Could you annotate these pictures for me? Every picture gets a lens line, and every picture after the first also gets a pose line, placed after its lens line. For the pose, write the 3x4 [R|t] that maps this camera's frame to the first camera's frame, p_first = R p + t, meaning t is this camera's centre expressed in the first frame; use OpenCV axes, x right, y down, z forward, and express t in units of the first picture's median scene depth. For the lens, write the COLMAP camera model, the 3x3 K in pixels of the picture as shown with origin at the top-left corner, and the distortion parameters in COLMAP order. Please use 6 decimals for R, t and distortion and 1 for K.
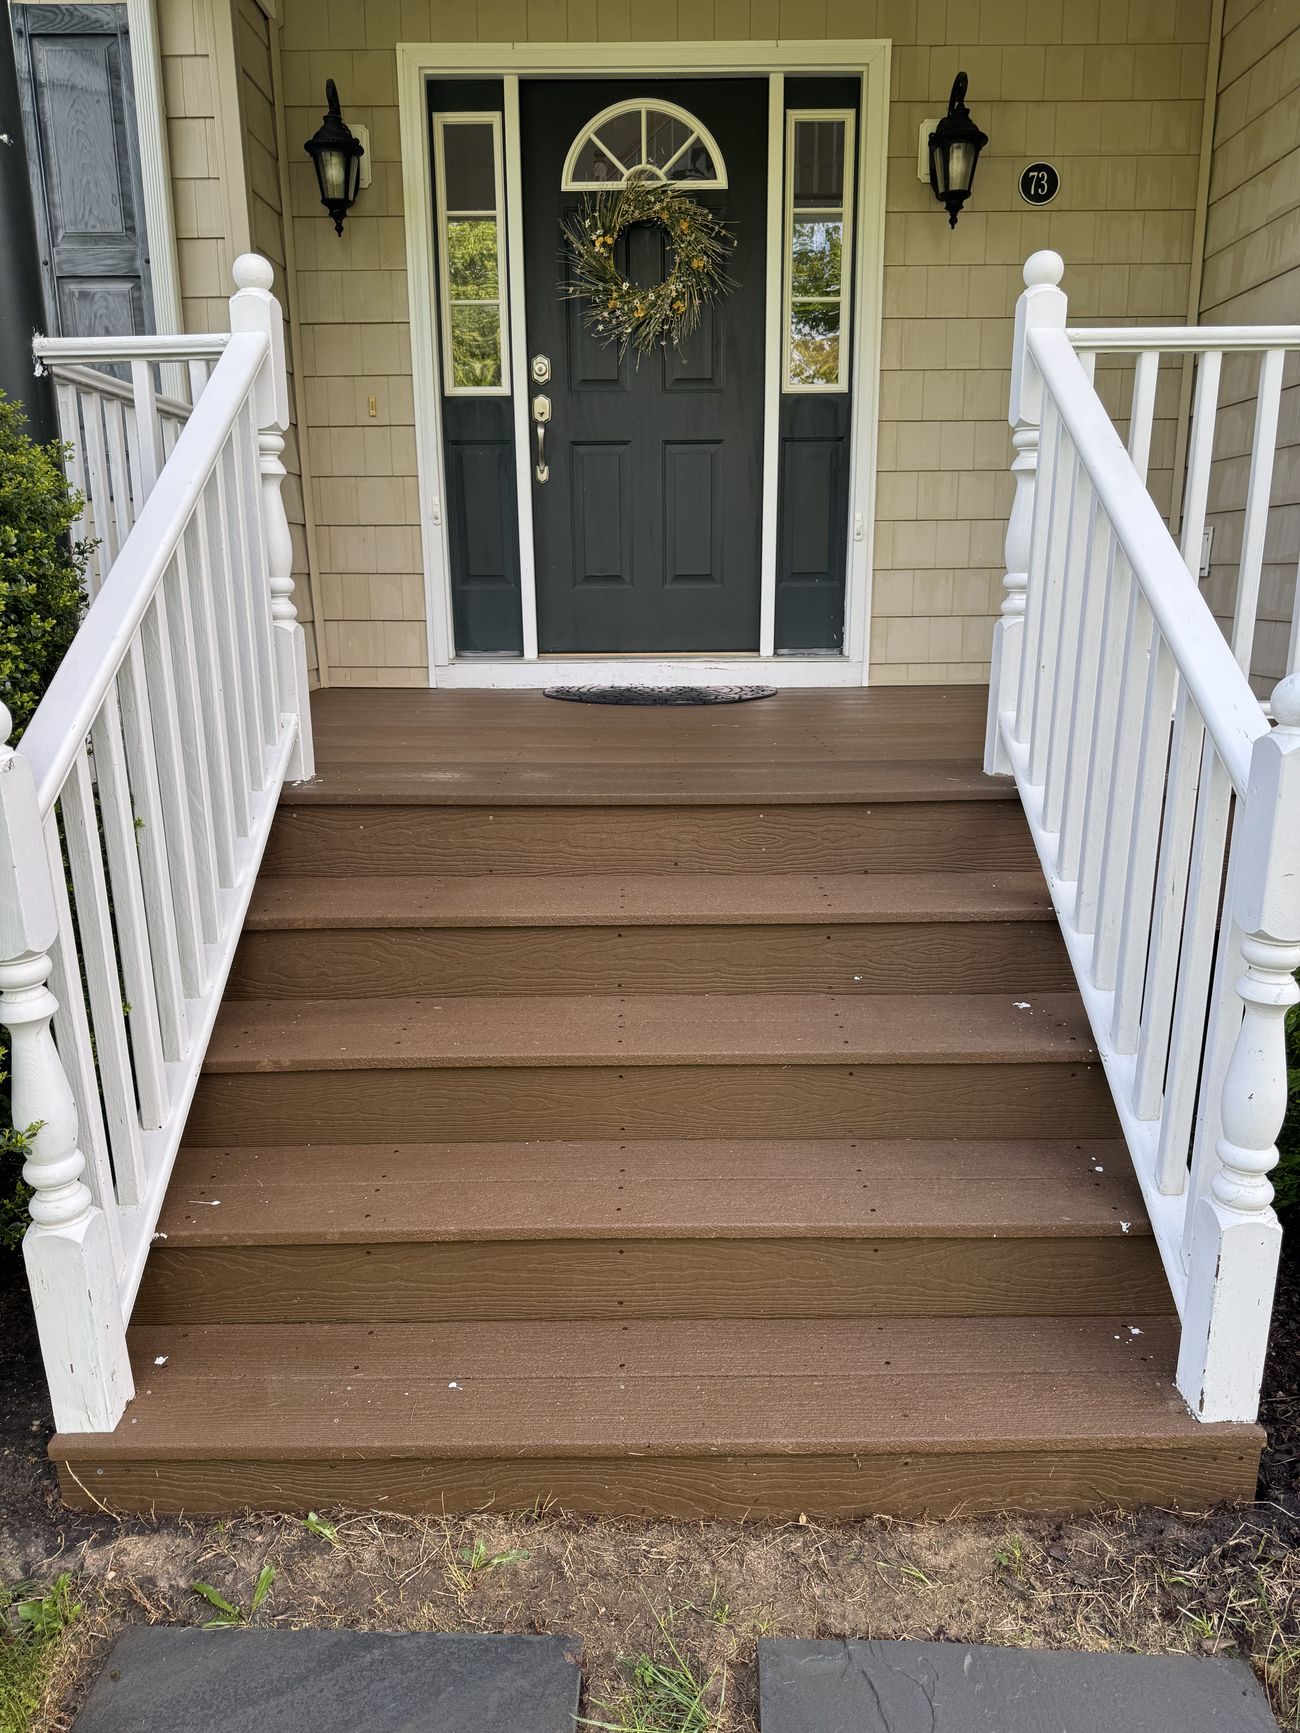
lens RADIAL K [[1220.4, 0, 641.2], [0, 1220.4, 870.7], [0, 0, 1]] dist [0.034029, -0.005844]
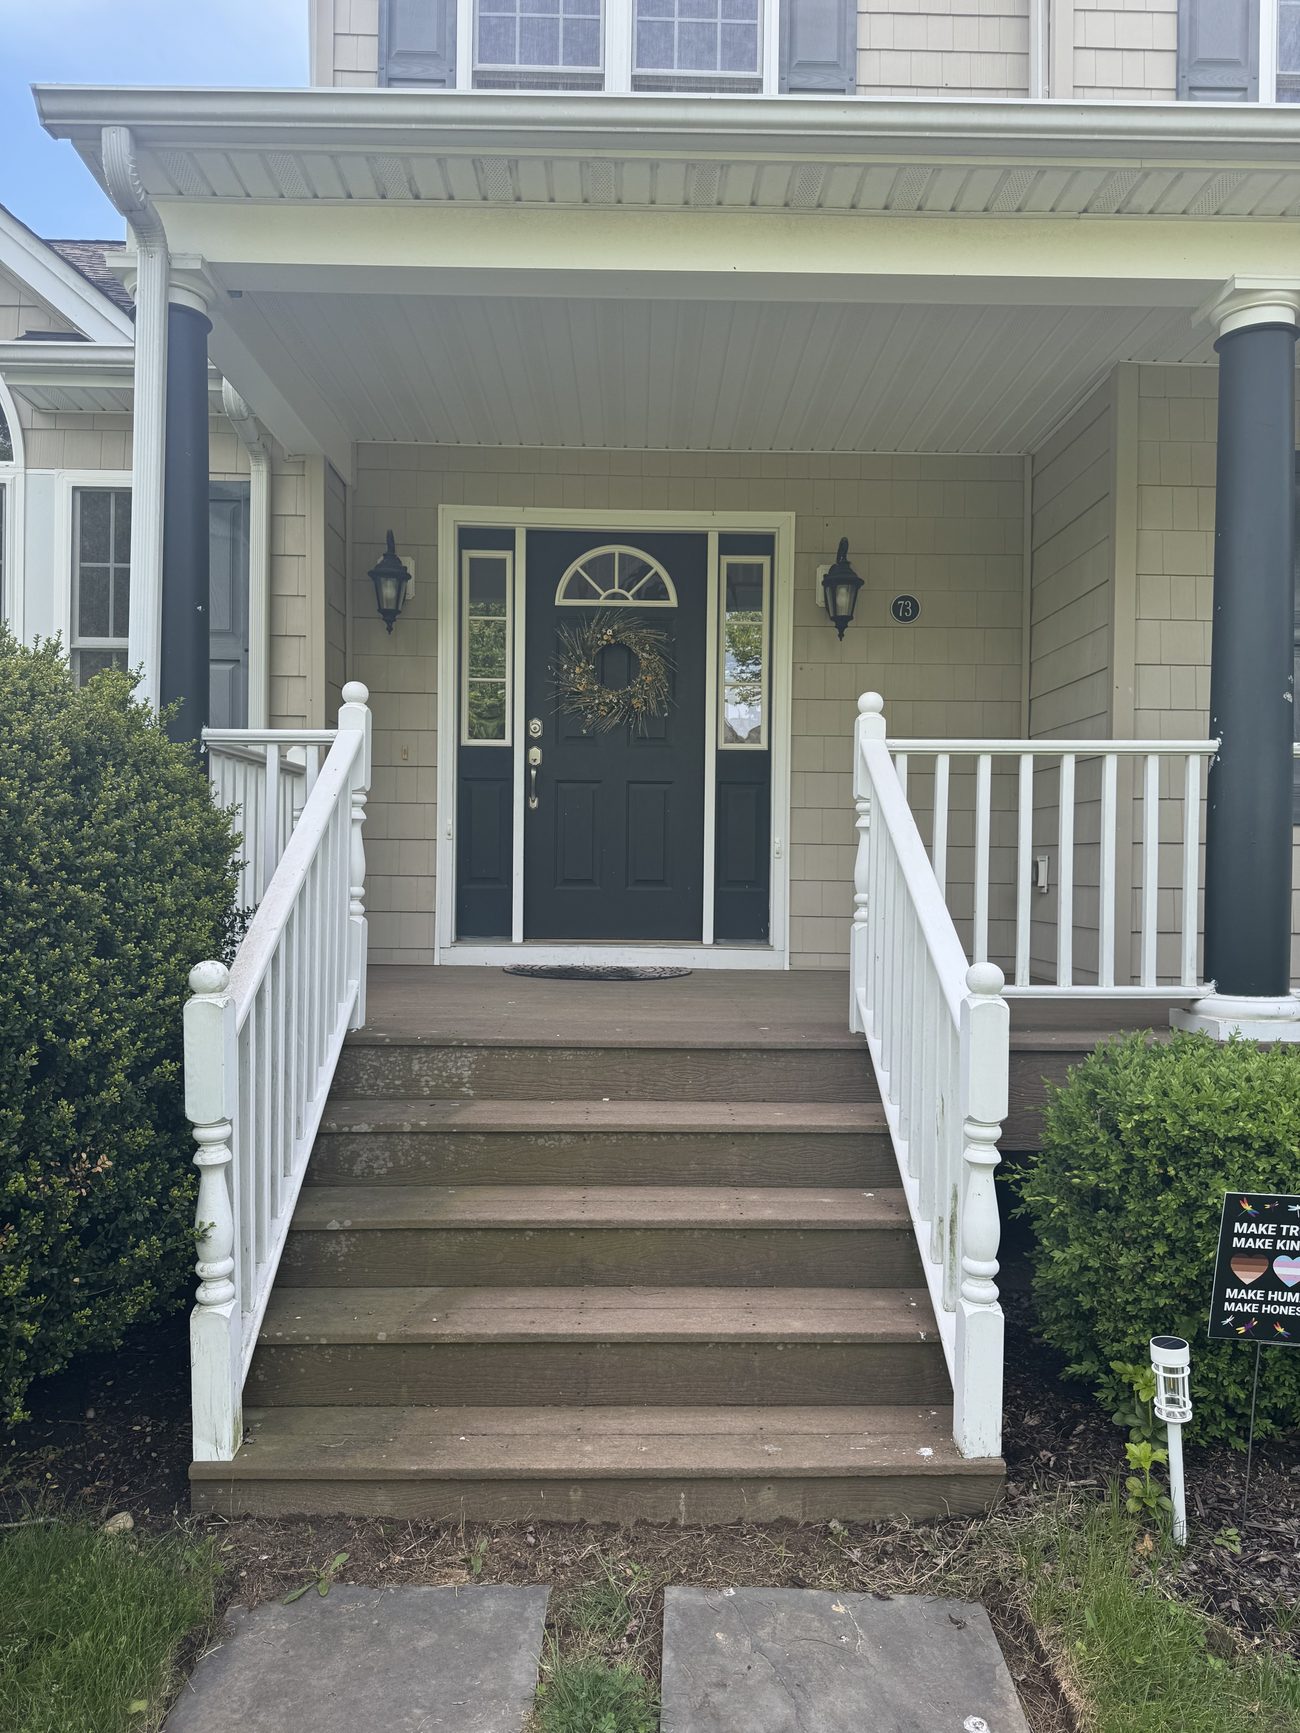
lens RADIAL K [[1220.4, 0, 641.2], [0, 1220.4, 870.7], [0, 0, 1]] dist [0.034029, -0.005844]
pose [[0.999540, 0.019733, 0.023041, 0.004910], [-0.013909, 0.973089, -0.230009, 0.041400], [-0.026960, 0.229582, 0.972916, -0.248403]]
